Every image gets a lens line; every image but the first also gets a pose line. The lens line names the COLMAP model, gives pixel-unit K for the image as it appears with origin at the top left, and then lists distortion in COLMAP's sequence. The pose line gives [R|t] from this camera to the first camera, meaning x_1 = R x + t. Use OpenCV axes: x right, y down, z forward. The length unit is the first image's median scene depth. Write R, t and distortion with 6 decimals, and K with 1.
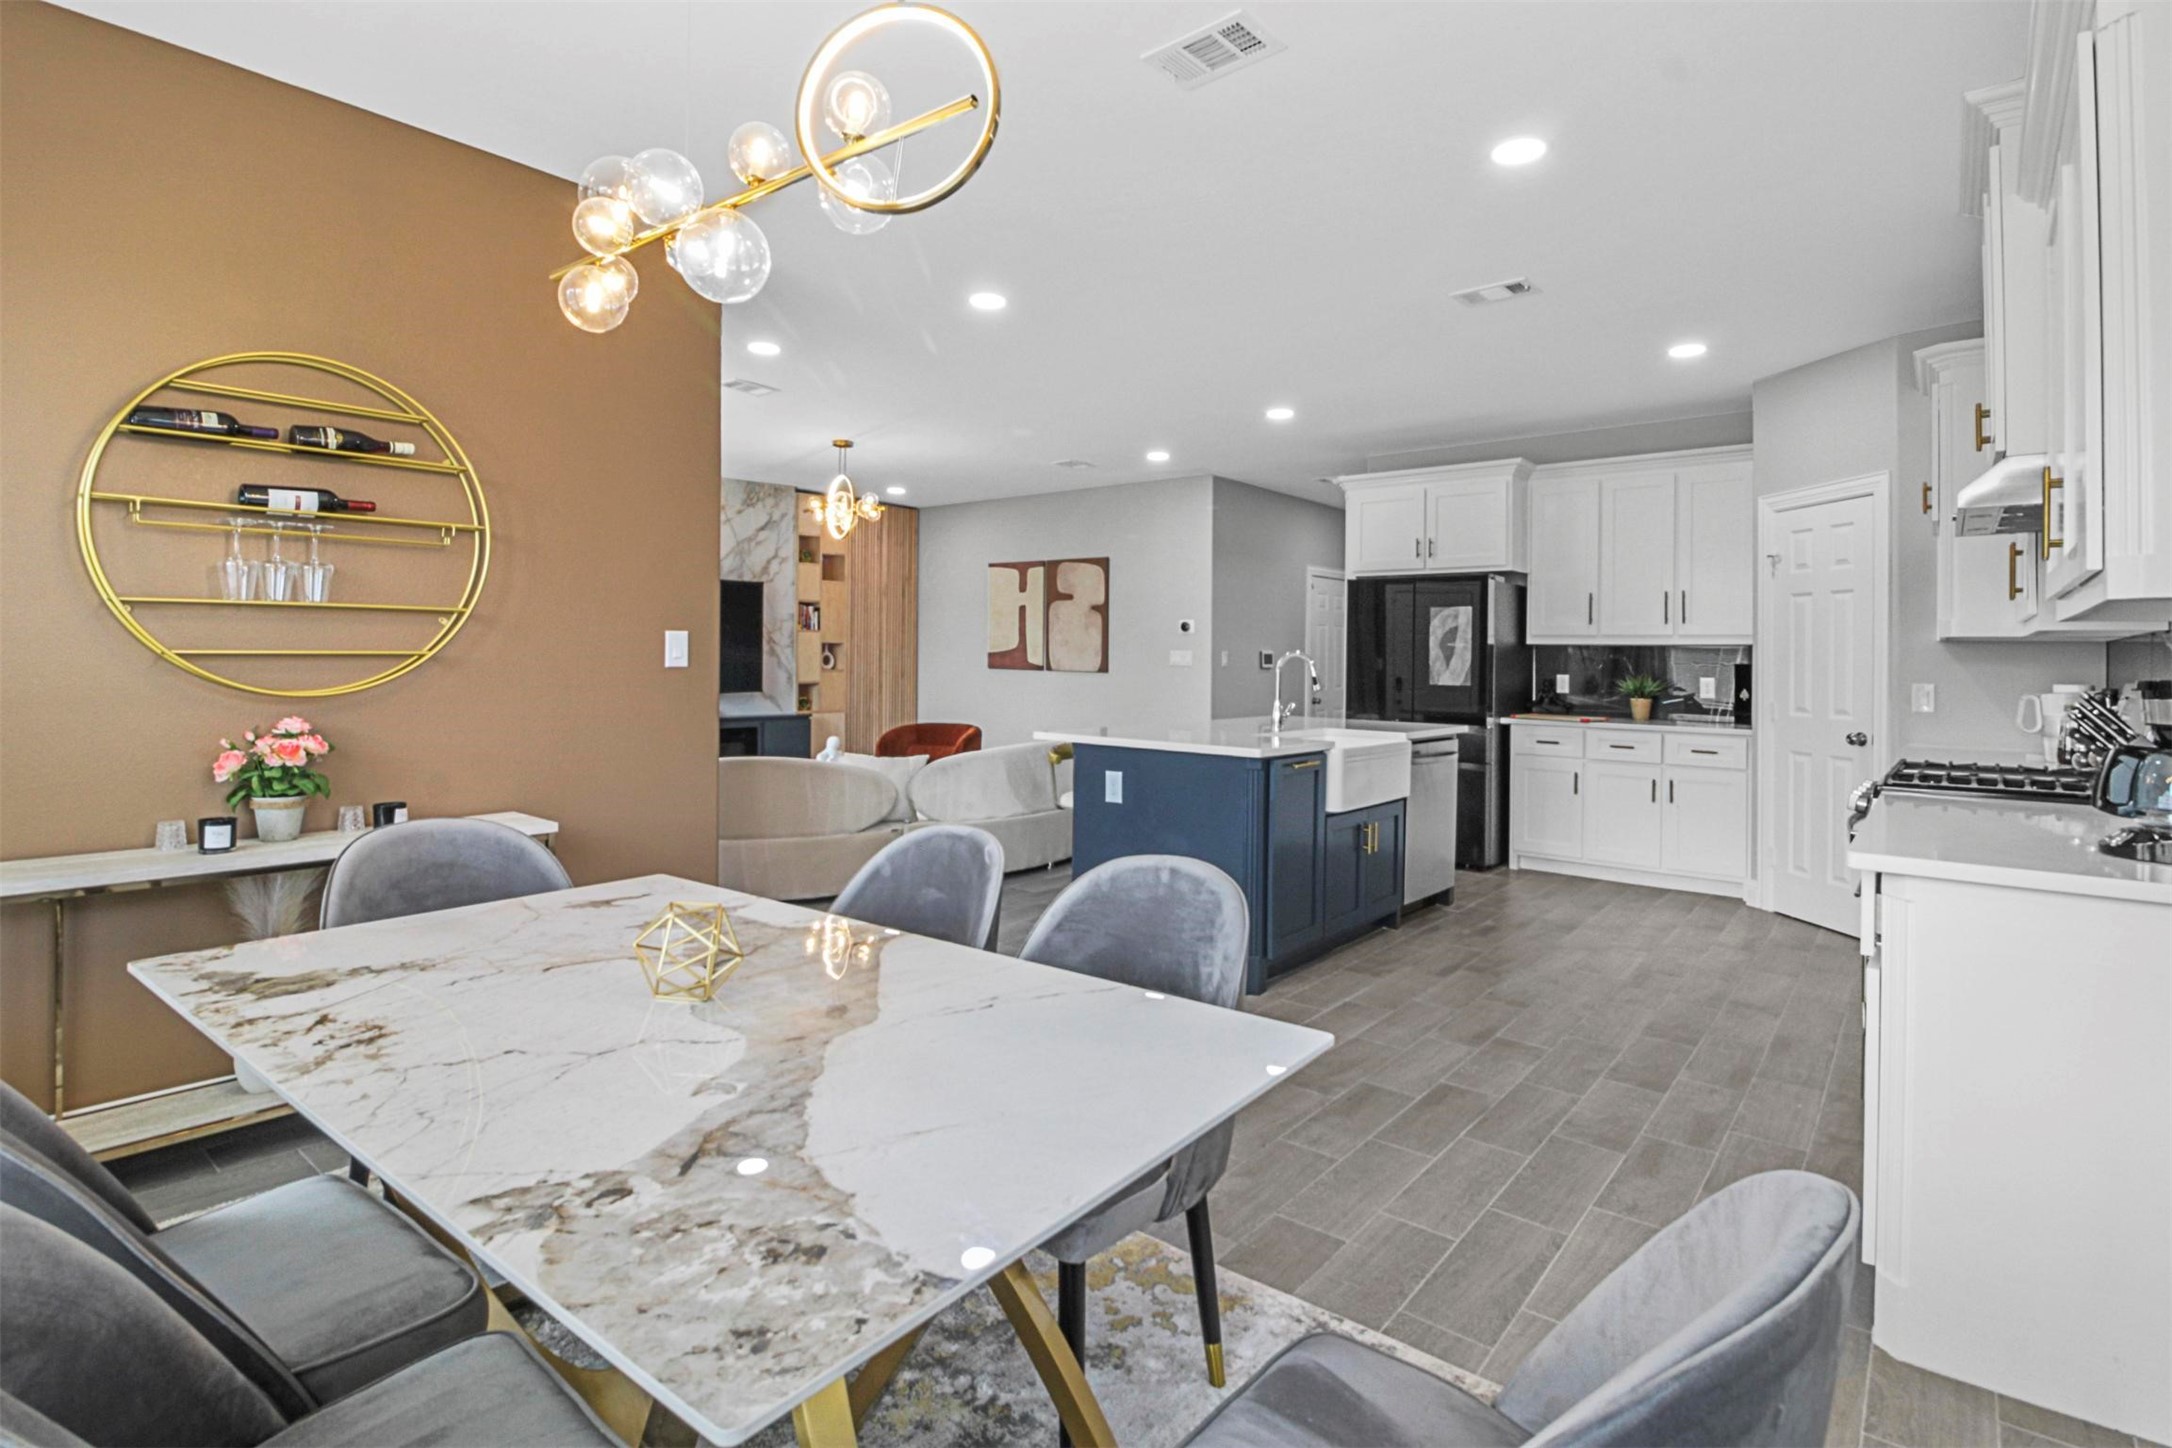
lens RADIAL K [[1037.3, 0, 1076.4], [0, 1037.3, 660.2], [0, 0, 1]] dist [0.029923, -0.023900]
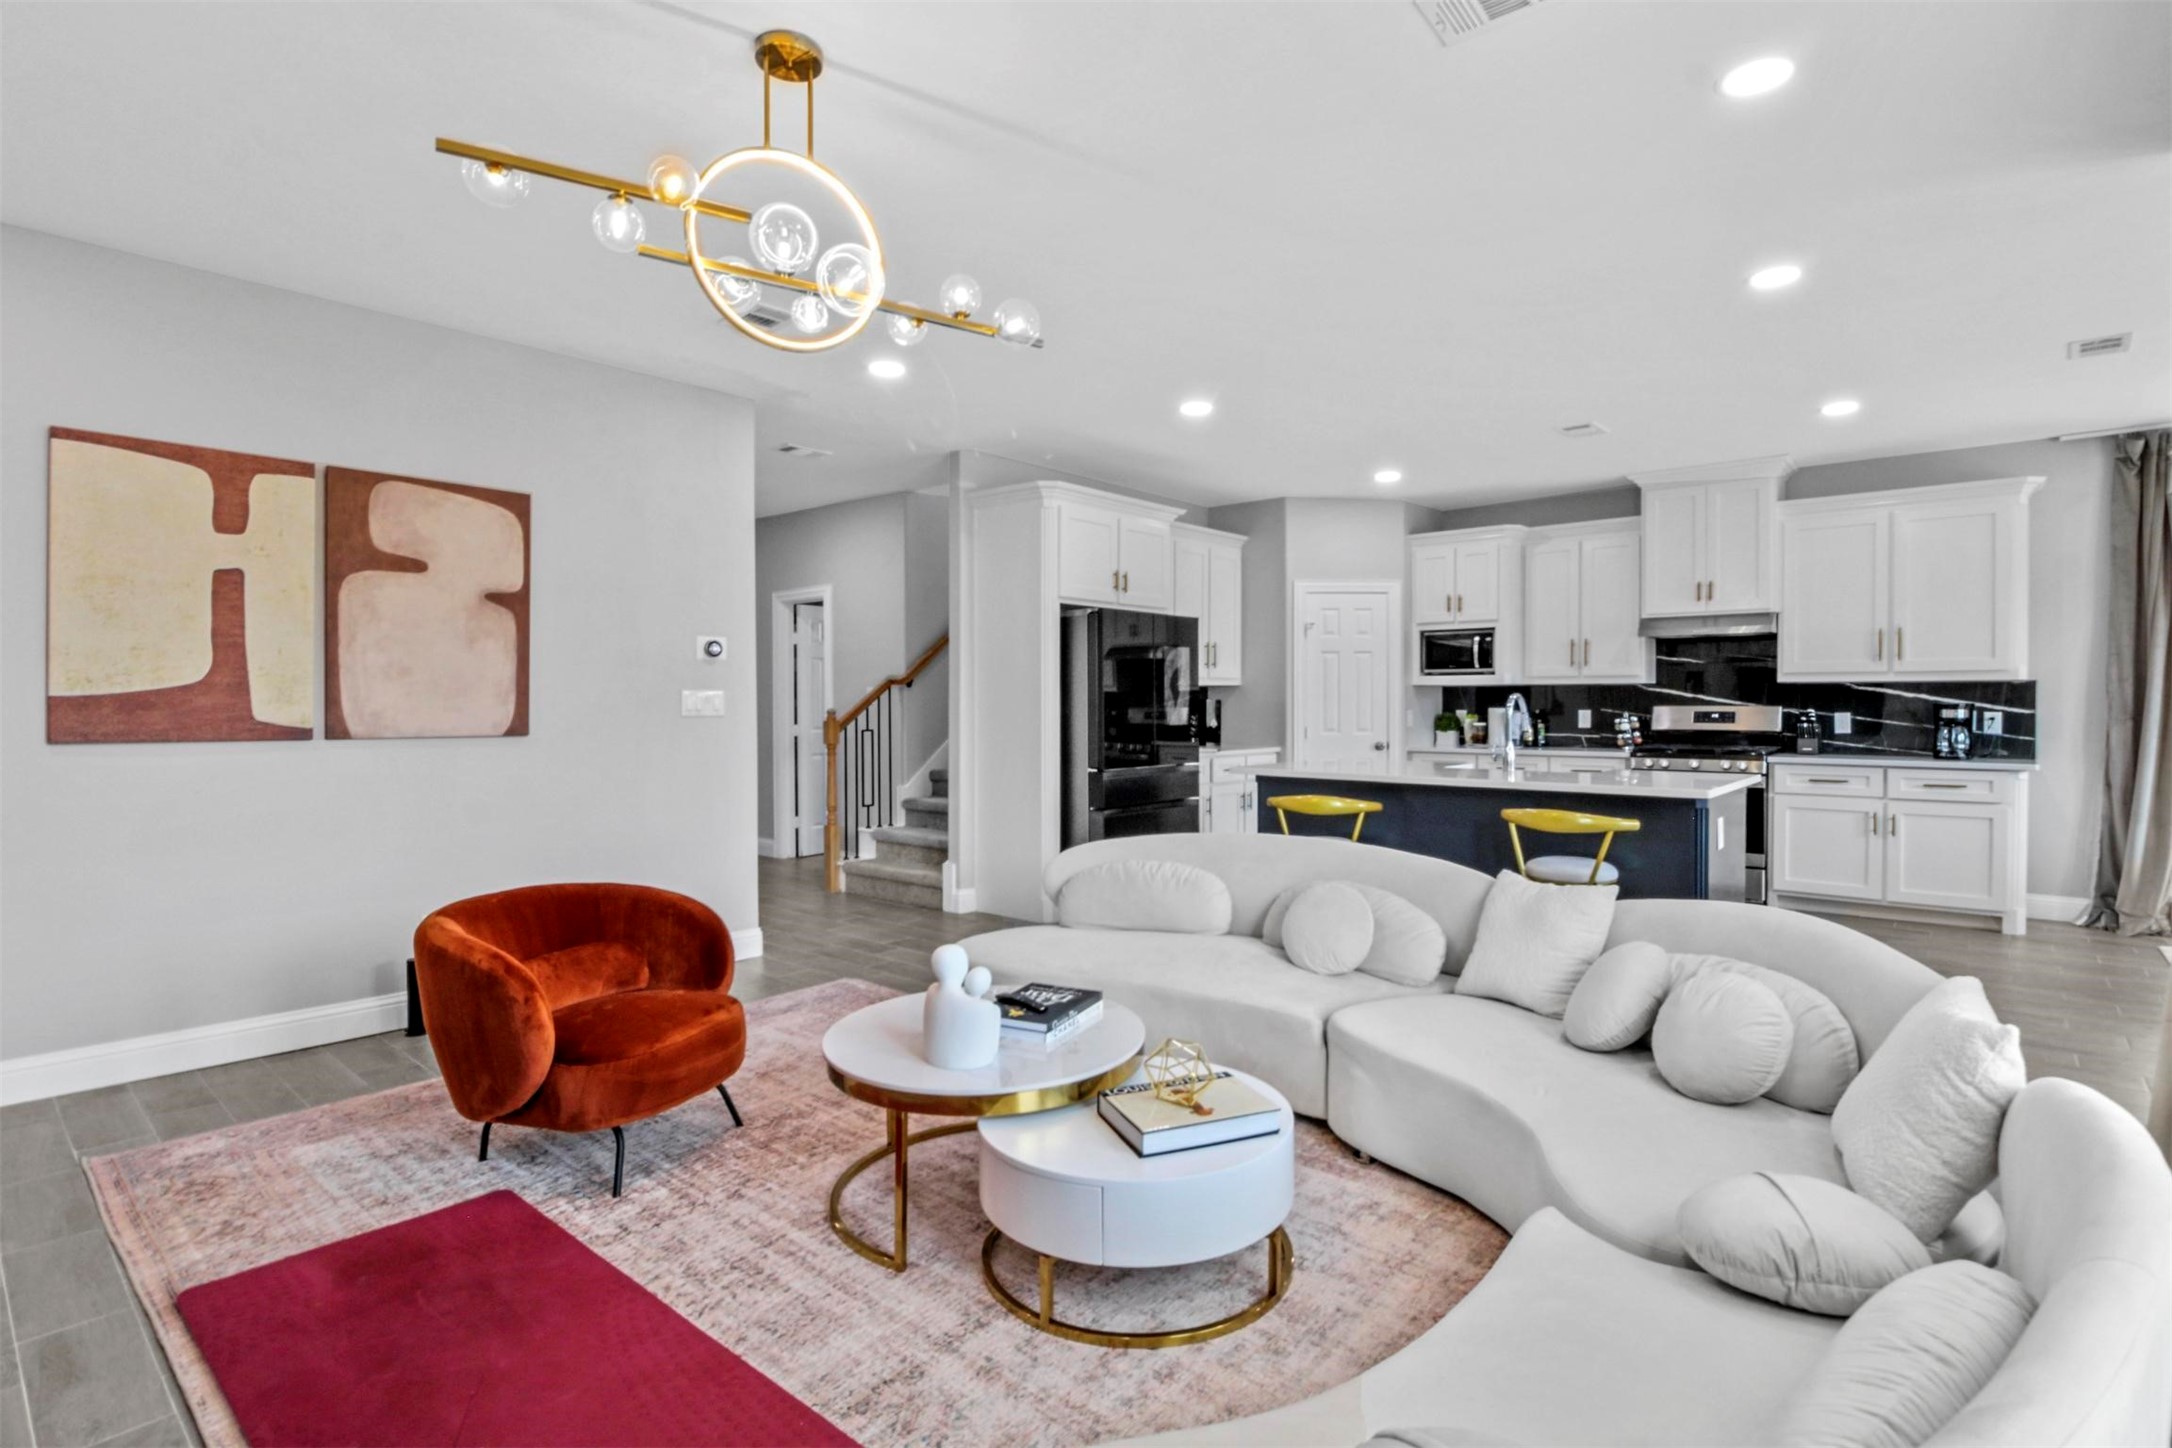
lens RADIAL K [[1056.9, 0, 1091.9], [0, 1056.9, 699.1], [0, 0, 1]] dist [-0.001169, 0.000956]
pose [[0.024365, -0.010278, 0.999650, -0.640368], [0.007856, 0.999918, 0.010089, -0.011364], [-0.999672, 0.007607, 0.024444, 1.033275]]
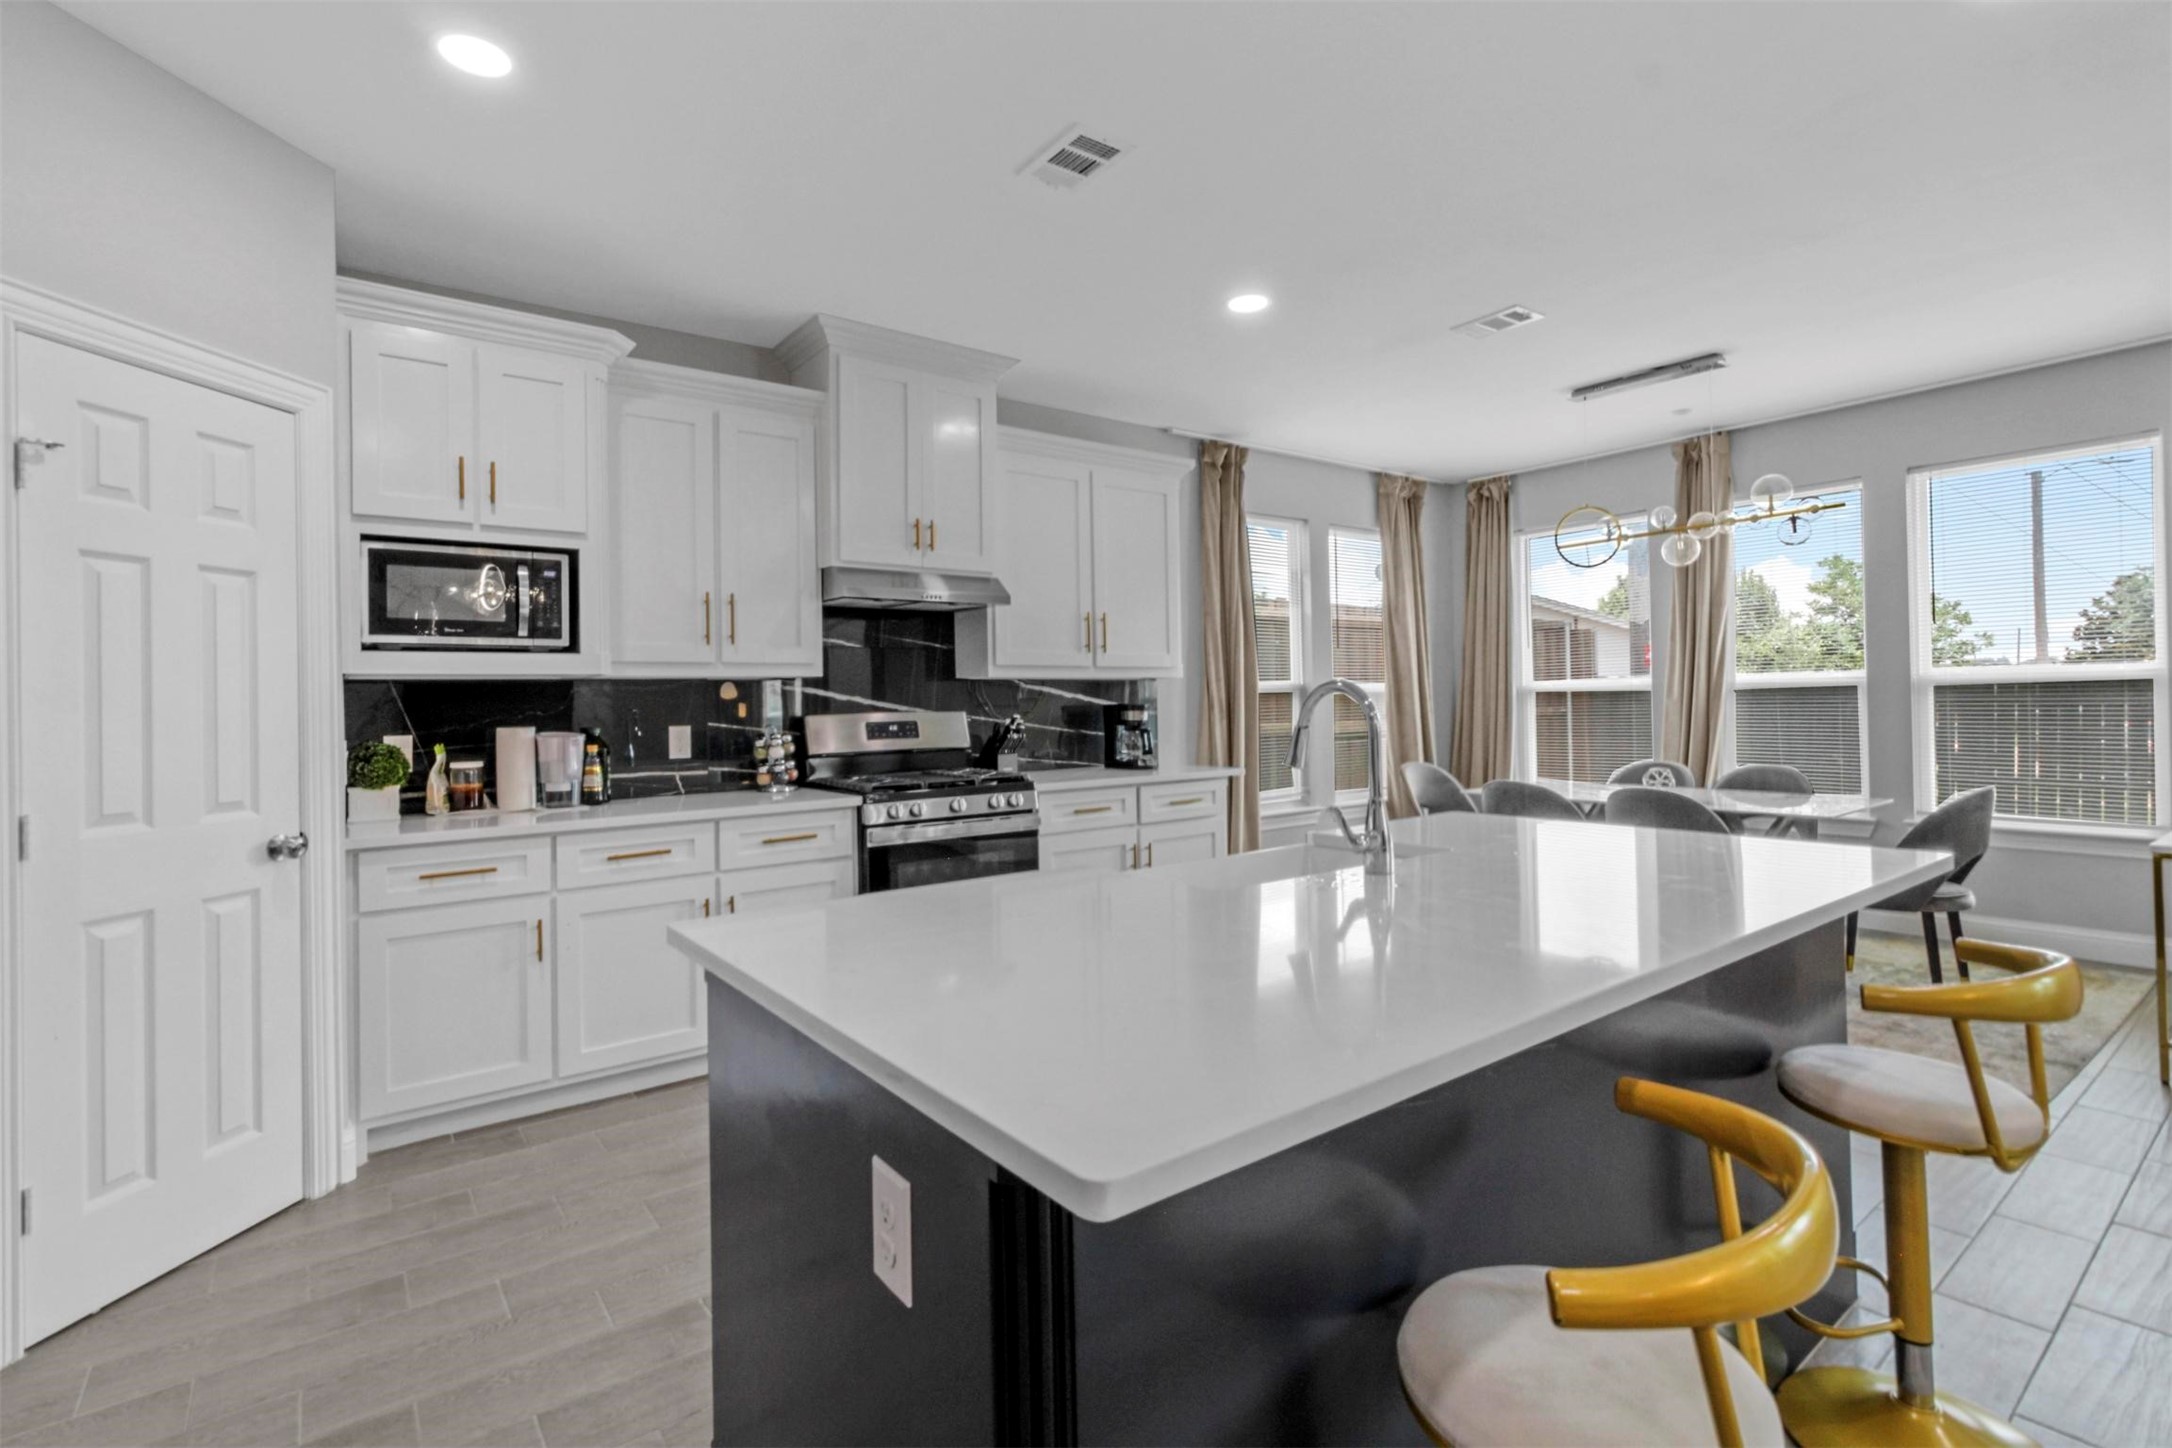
lens RADIAL K [[979.2, 0, 1088.0], [0, 979.2, 692.1], [0, 0, 1]] dist [-0.001114, -0.000221]
pose [[-0.971987, 0.005426, 0.234971, 0.159898], [0.006342, 0.999975, 0.003141, -0.004093], [-0.234948, 0.004543, -0.971997, 1.034823]]
